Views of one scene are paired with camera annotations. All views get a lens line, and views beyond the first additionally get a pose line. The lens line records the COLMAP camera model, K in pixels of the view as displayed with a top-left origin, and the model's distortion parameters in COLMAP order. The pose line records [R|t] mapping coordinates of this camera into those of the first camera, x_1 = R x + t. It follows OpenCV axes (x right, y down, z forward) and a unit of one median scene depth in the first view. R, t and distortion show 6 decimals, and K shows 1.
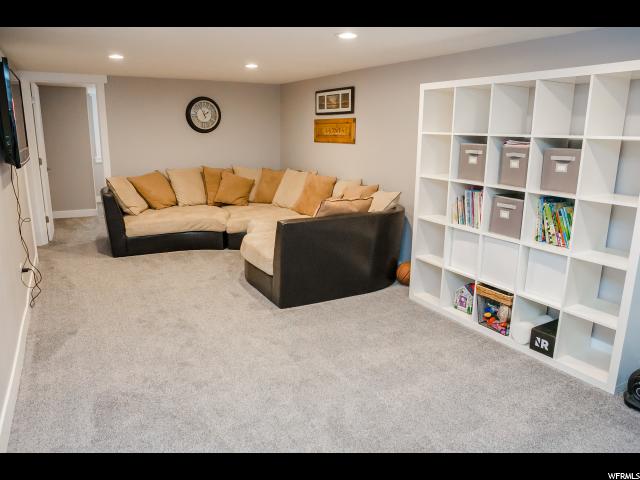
lens RADIAL K [[467.3, 0, 320.1], [0, 467.3, 235.8], [0, 0, 1]] dist [-0.030967, 0.003373]
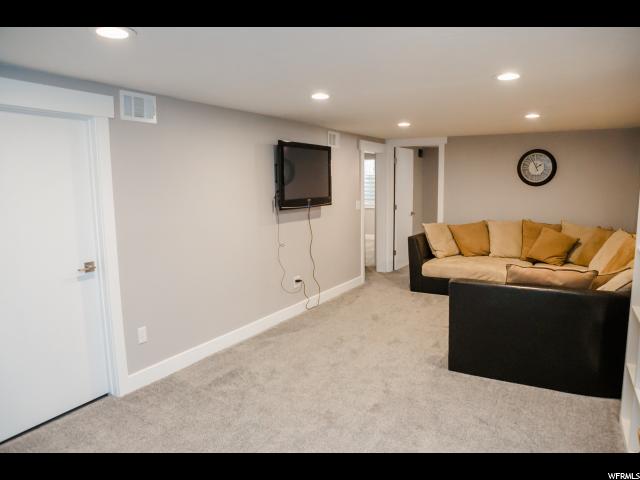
lens RADIAL K [[446.2, 0, 319.5], [0, 446.2, 240.1], [0, 0, 1]] dist [-0.089499, 0.054672]
pose [[0.531203, 0.095953, -0.841794, 0.366500], [-0.175412, 0.984494, 0.001527, -0.042031], [0.828887, 0.146849, 0.539797, 0.196404]]
